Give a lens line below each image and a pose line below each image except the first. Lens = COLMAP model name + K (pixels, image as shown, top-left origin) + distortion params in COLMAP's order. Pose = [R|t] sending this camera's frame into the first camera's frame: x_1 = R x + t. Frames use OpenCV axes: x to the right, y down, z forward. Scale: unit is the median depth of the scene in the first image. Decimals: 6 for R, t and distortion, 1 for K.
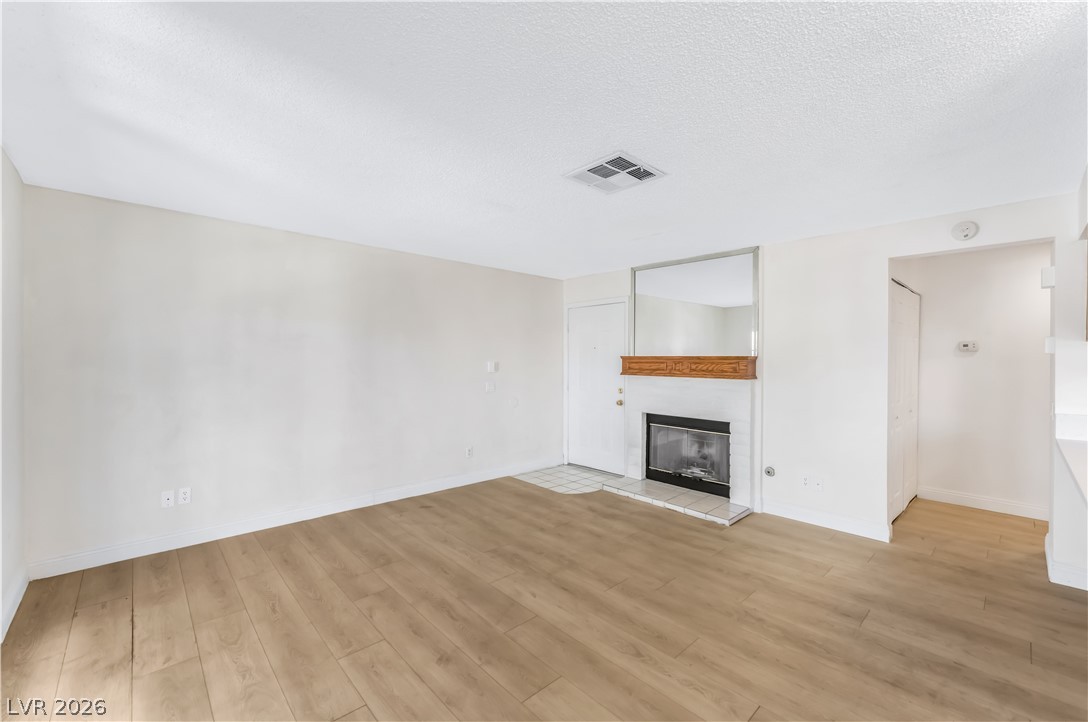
lens RADIAL K [[443.9, 0, 544.0], [0, 443.9, 361.0], [0, 0, 1]] dist [-0.001535, -0.000341]
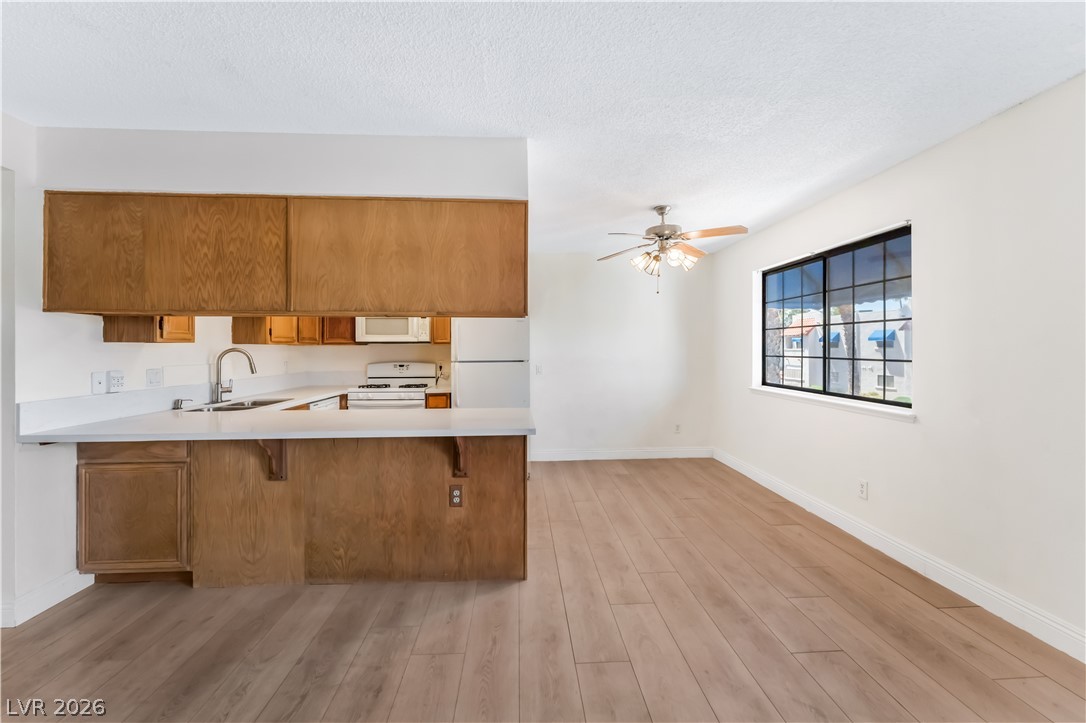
lens RADIAL K [[441.1, 0, 538.9], [0, 441.1, 348.0], [0, 0, 1]] dist [-0.001899, -0.000206]
pose [[-0.764664, 0.001292, 0.644428, -0.020139], [0.003540, 0.999991, 0.002195, 0.020924], [-0.644420, 0.003960, -0.764662, 0.856749]]
